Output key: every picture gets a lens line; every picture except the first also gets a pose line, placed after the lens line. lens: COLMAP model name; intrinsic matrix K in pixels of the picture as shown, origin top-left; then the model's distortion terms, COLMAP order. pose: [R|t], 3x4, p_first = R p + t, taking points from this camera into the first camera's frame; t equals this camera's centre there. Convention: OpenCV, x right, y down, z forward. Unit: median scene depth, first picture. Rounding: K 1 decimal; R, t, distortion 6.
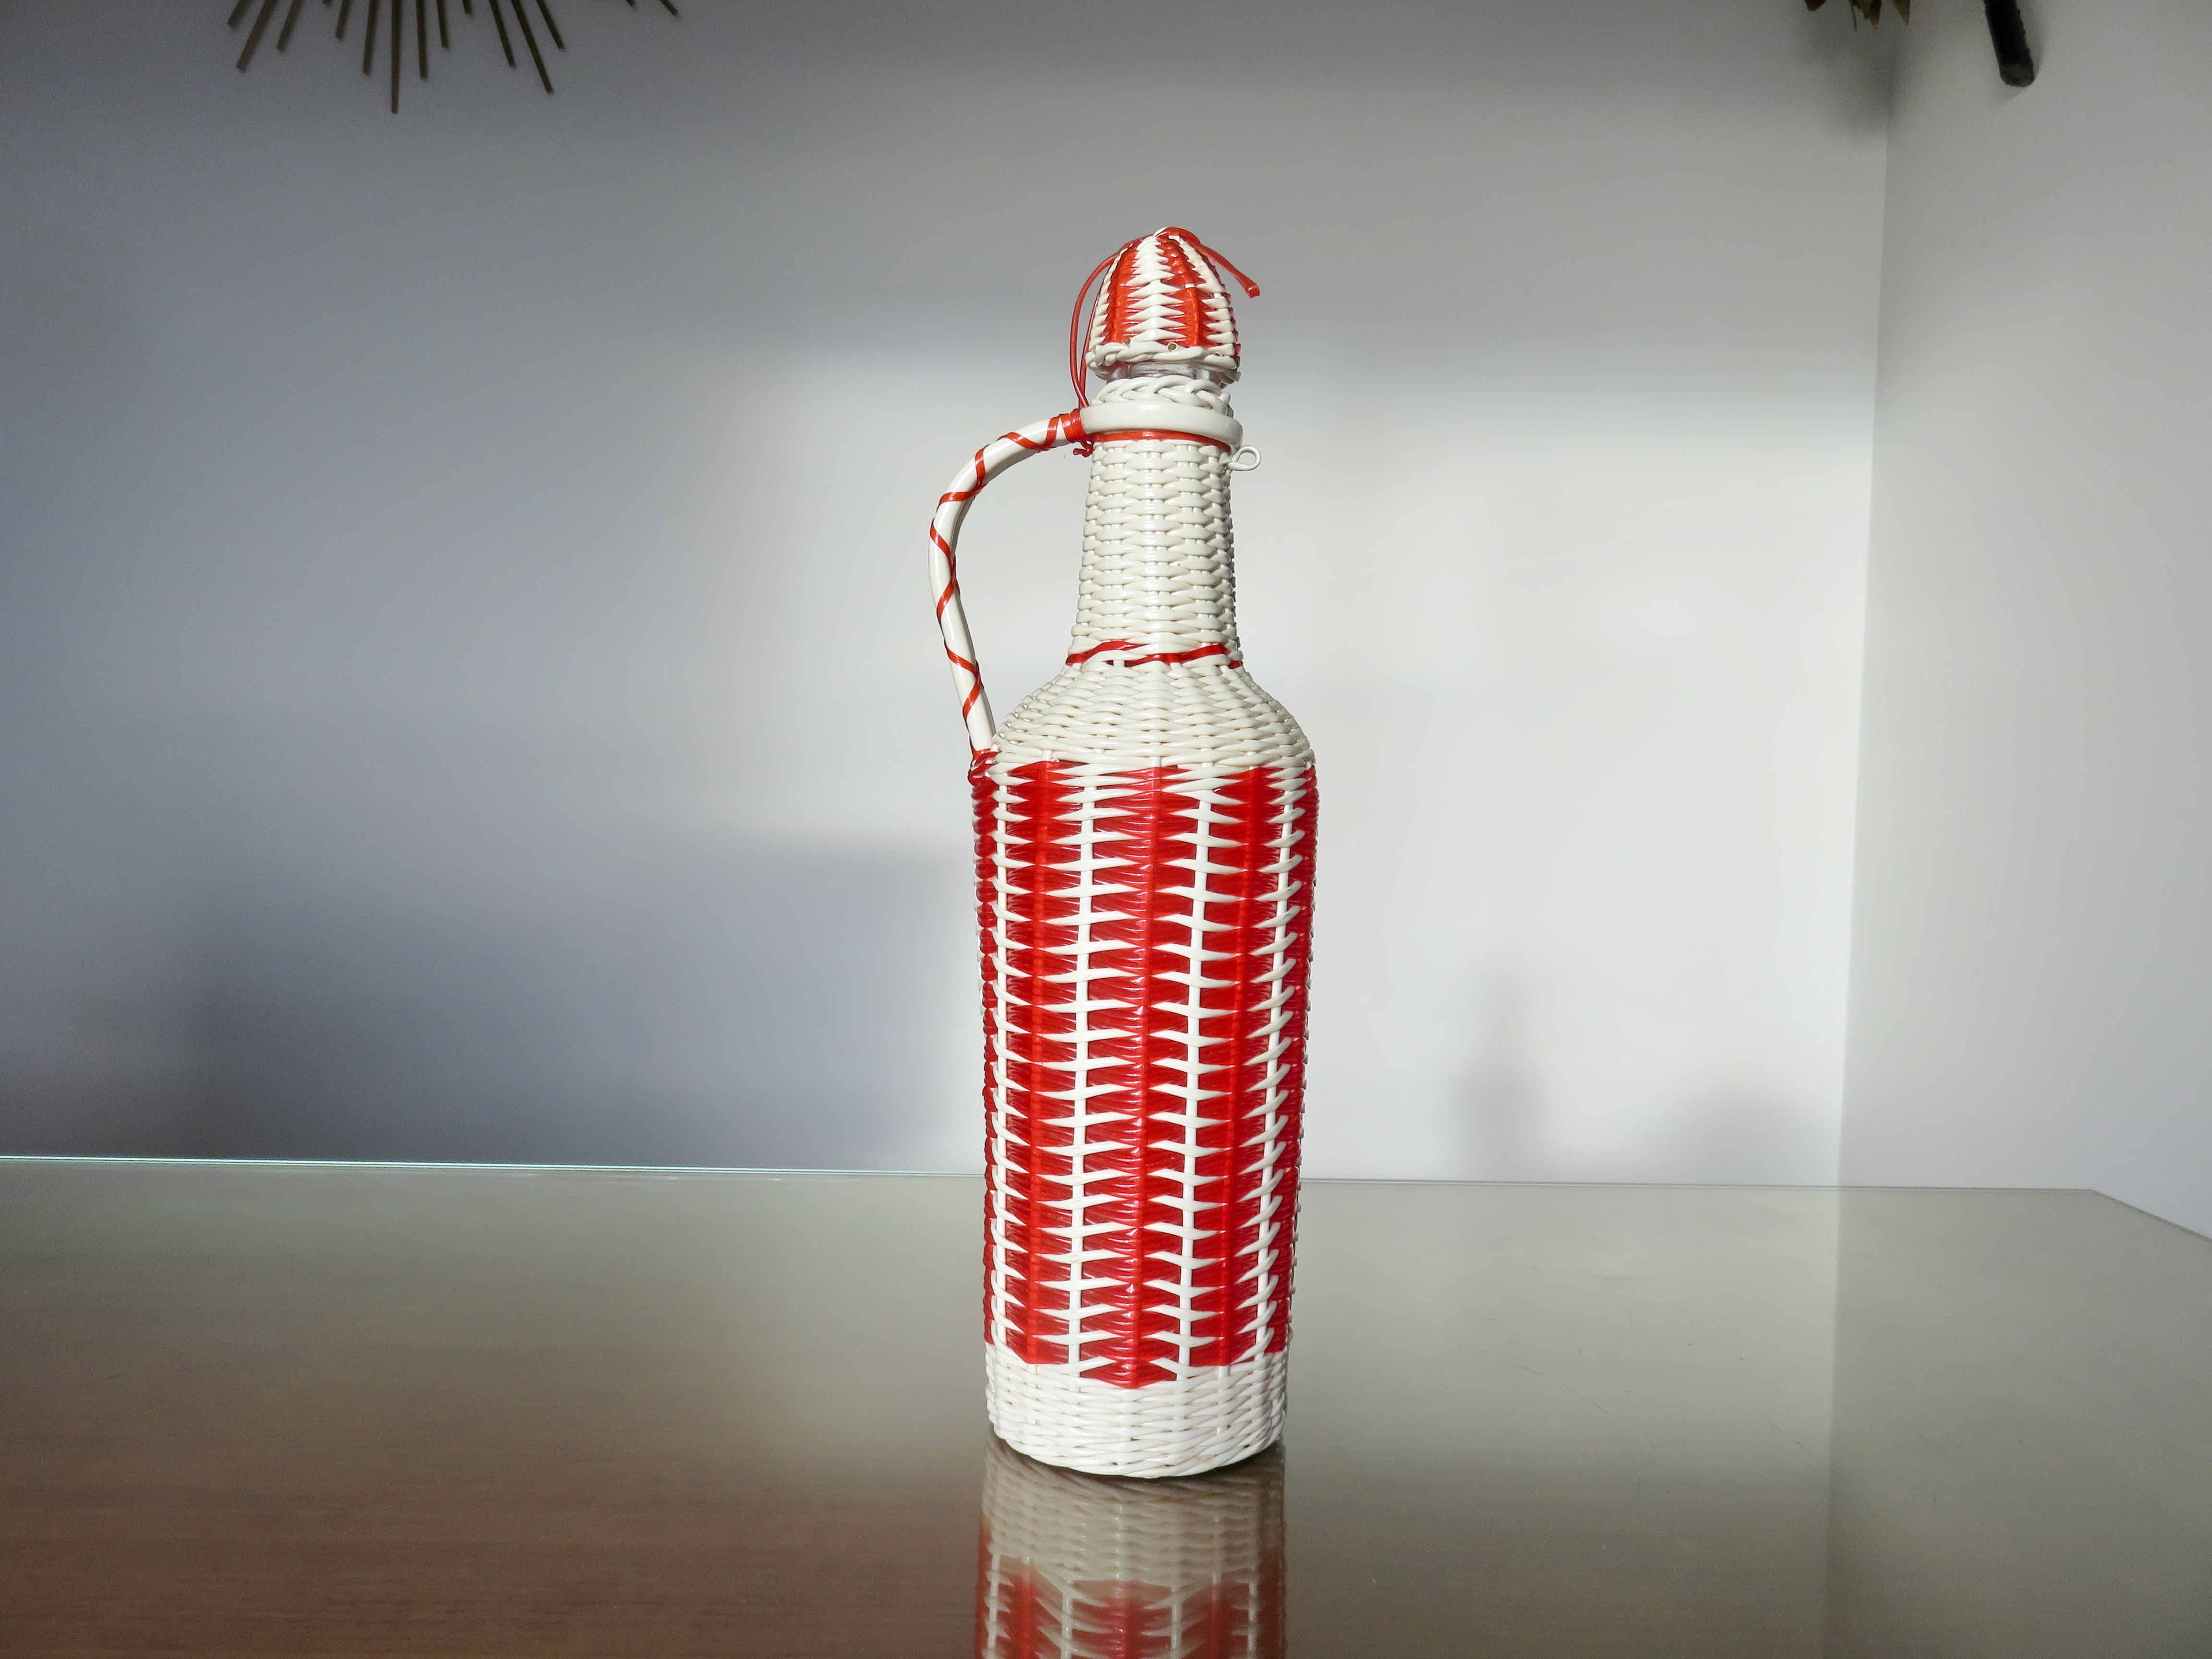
lens RADIAL K [[1596.5, 0, 1110.9], [0, 1596.5, 821.0], [0, 0, 1]] dist [-0.002976, -0.000550]
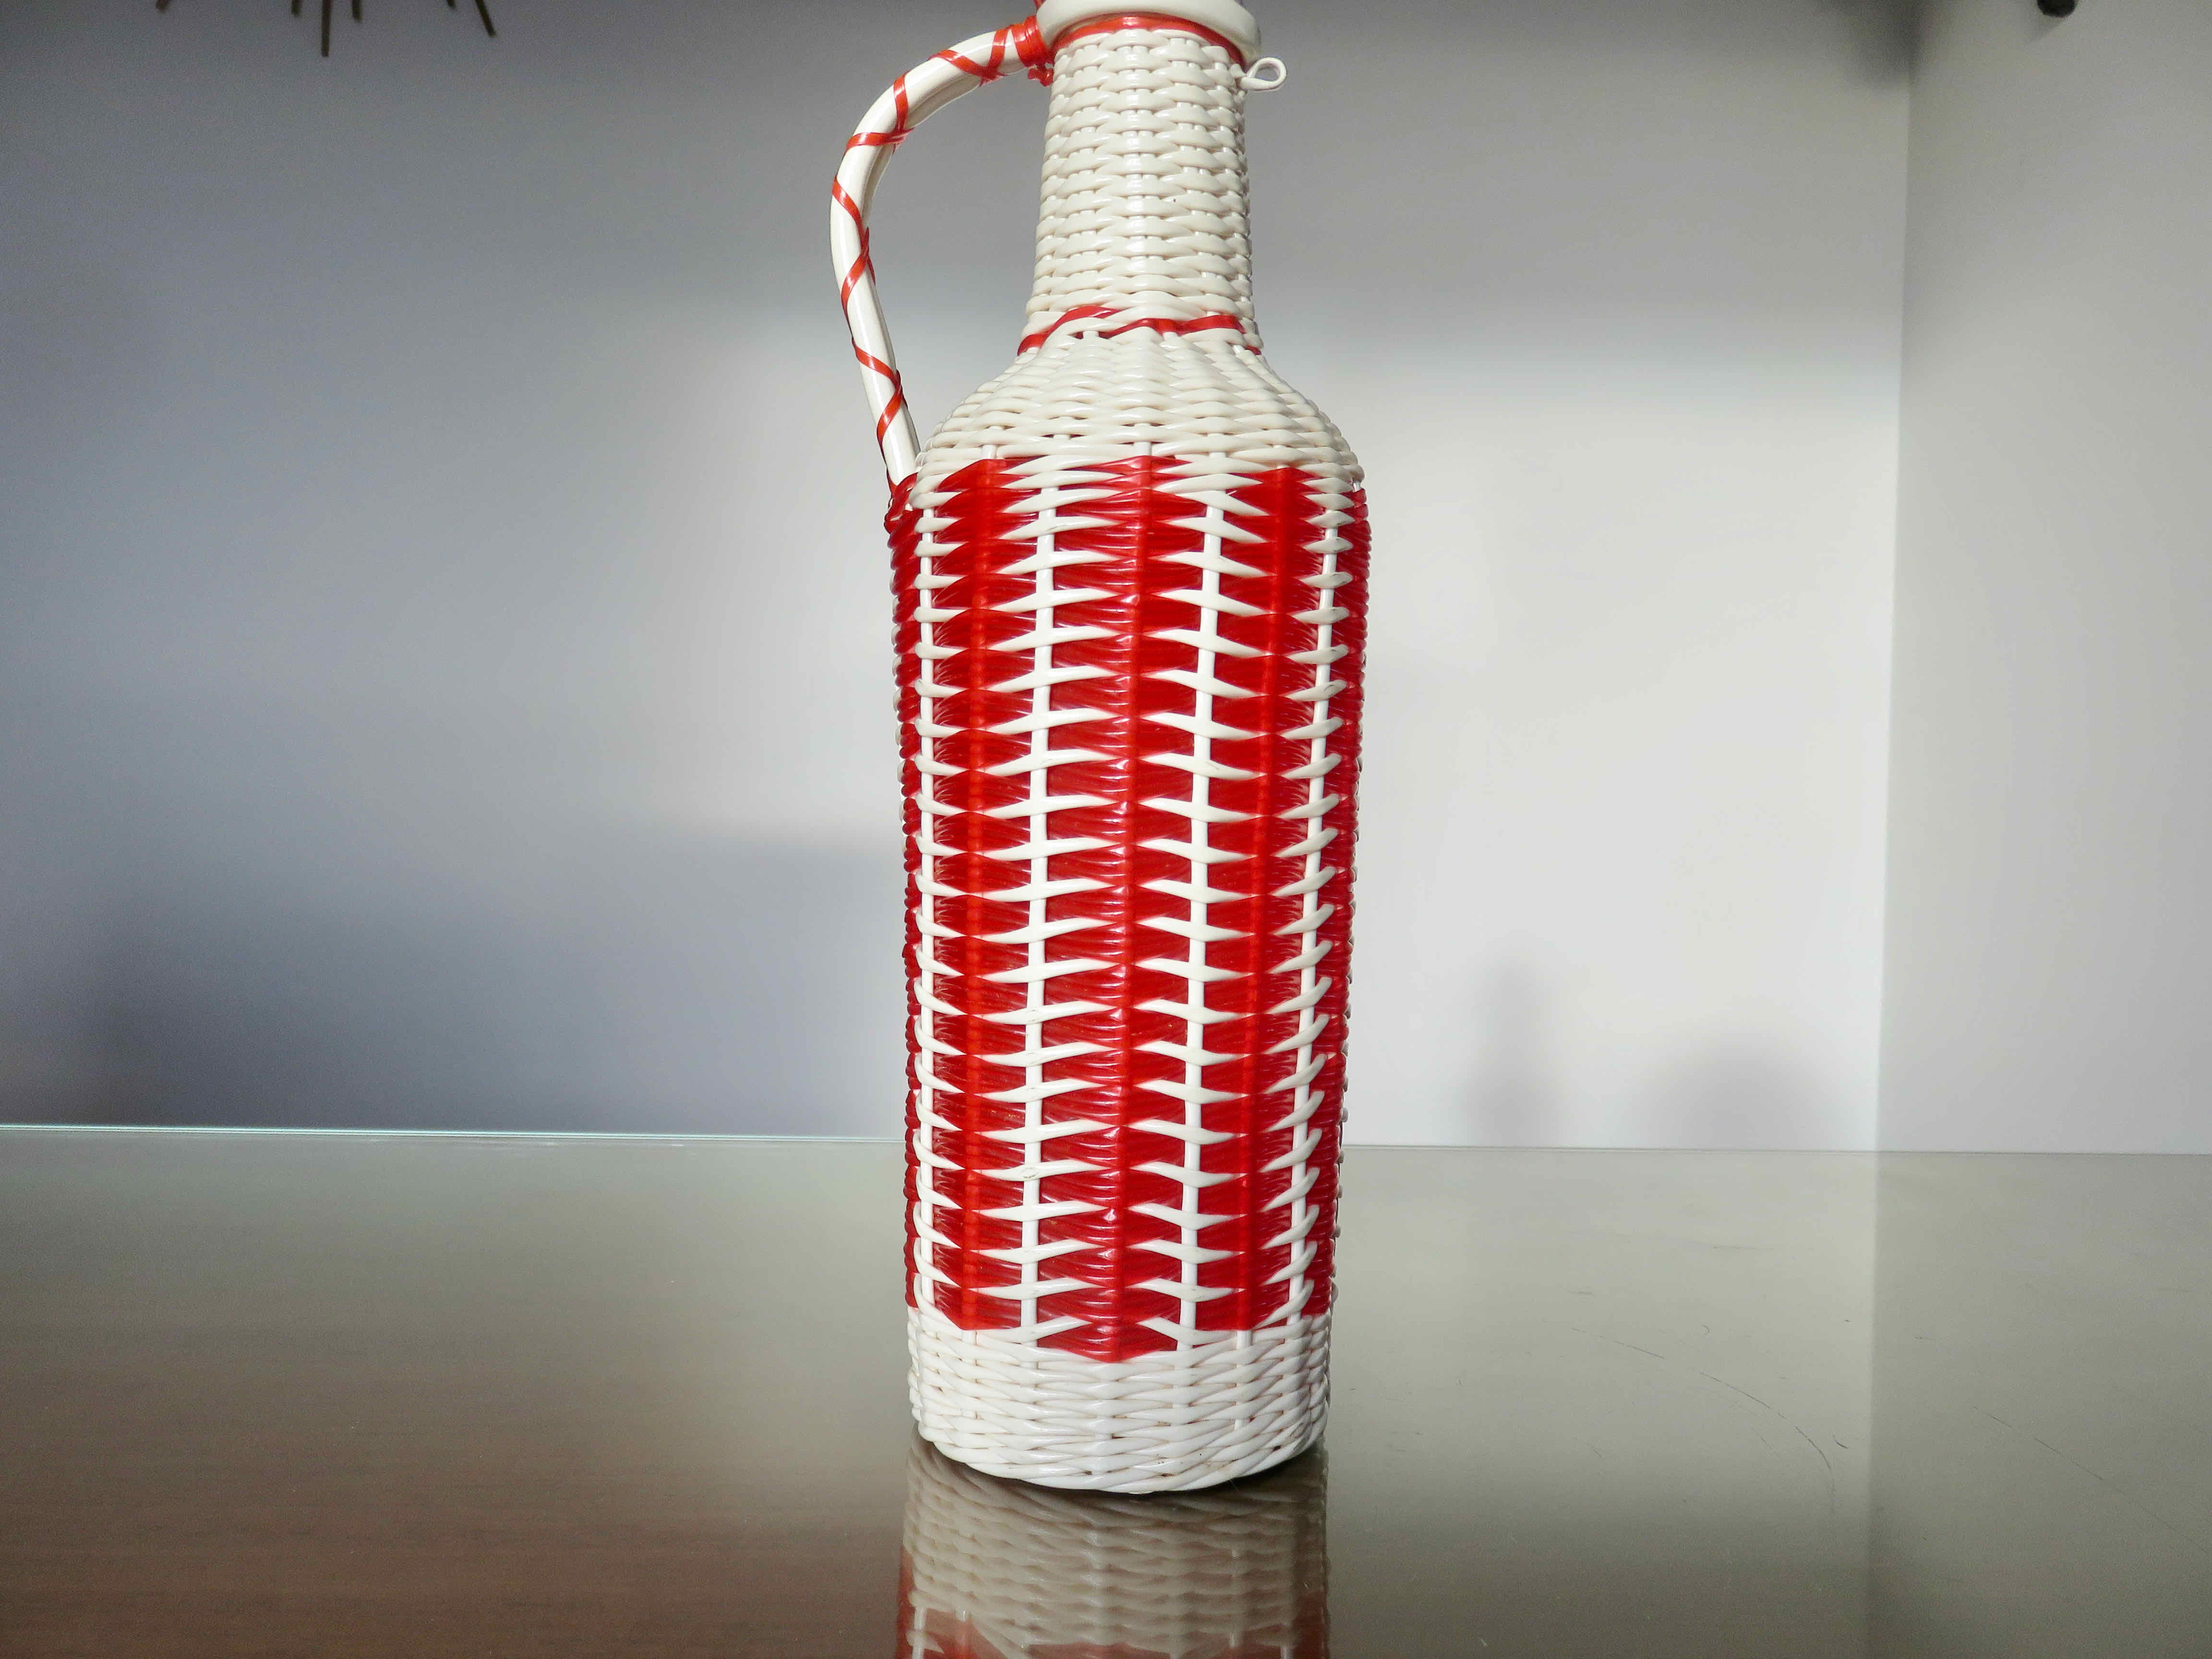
lens RADIAL K [[1596.5, 0, 1110.1], [0, 1596.5, 820.8], [0, 0, 1]] dist [-0.002976, -0.000550]
pose [[0.999946, -0.002928, 0.009944, 0.005792], [0.003208, 0.999597, -0.028213, 0.135824], [-0.009857, 0.028243, 0.999552, 0.292200]]
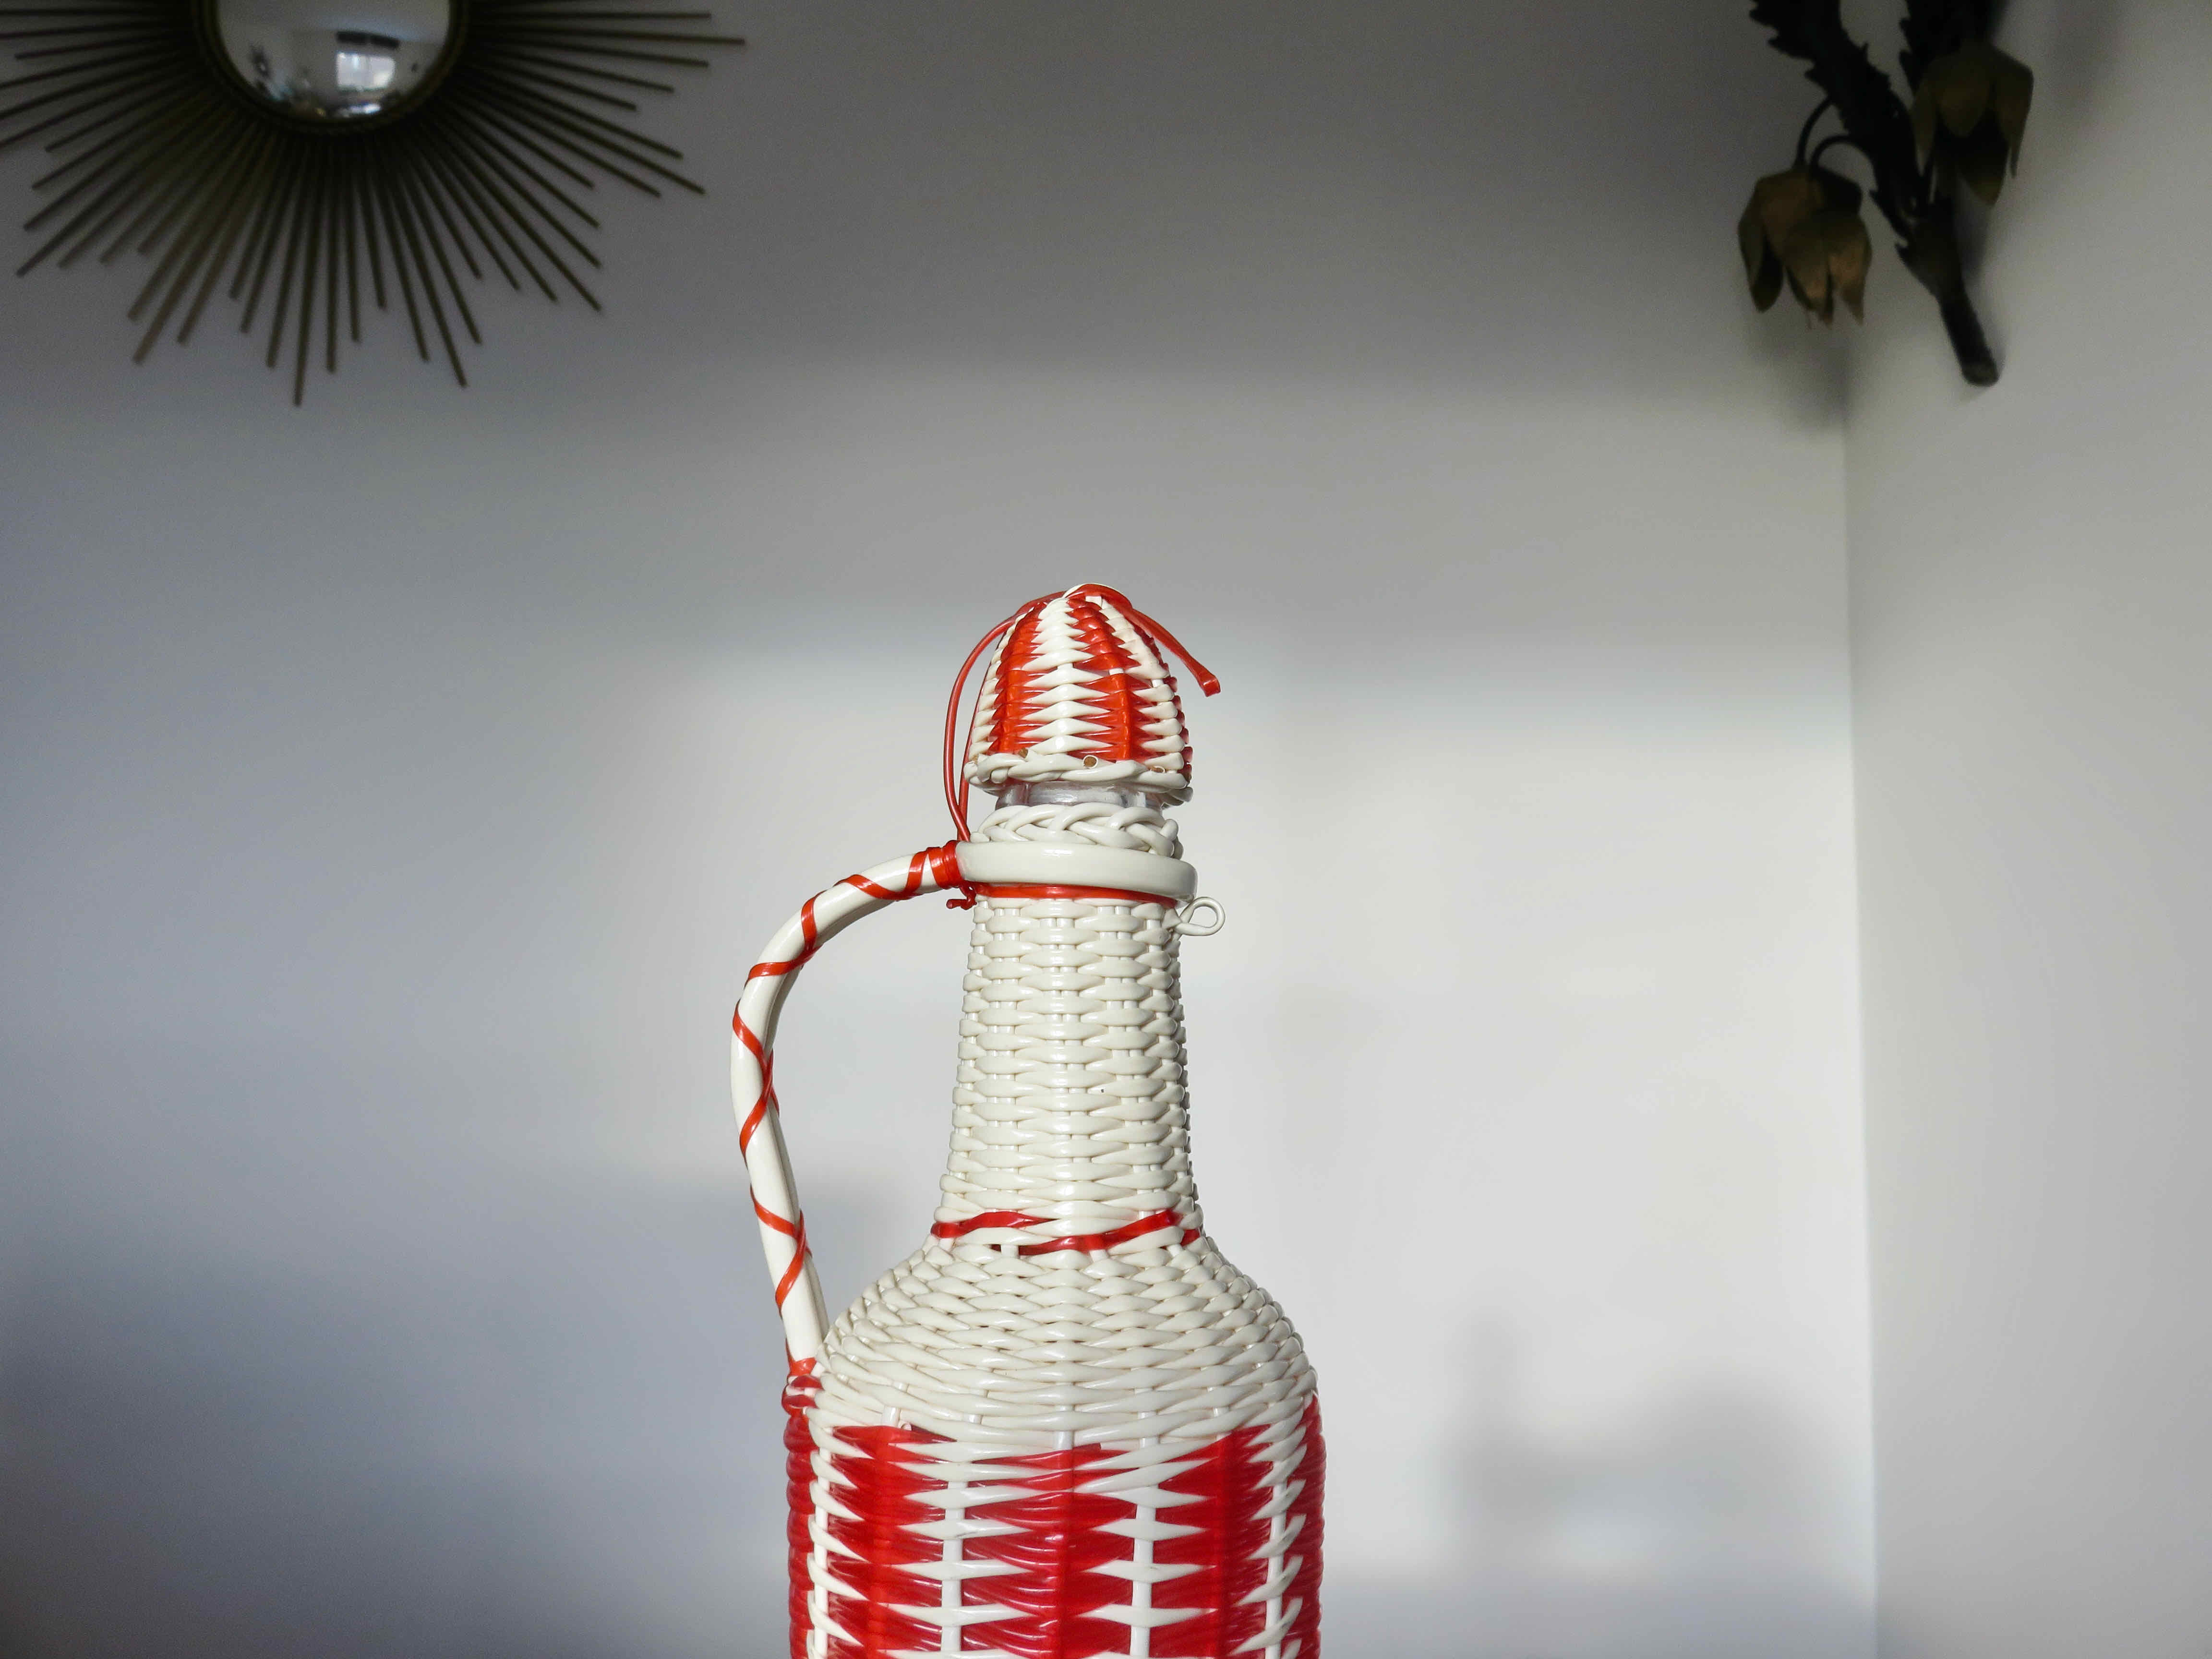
lens RADIAL K [[1596.5, 0, 1103.6], [0, 1596.5, 841.9], [0, 0, 1]] dist [-0.002976, -0.000550]
pose [[0.999636, -0.003909, 0.026680, 0.025990], [0.007844, 0.988806, -0.148999, -0.162740], [-0.025799, 0.149154, 0.988477, 0.339495]]
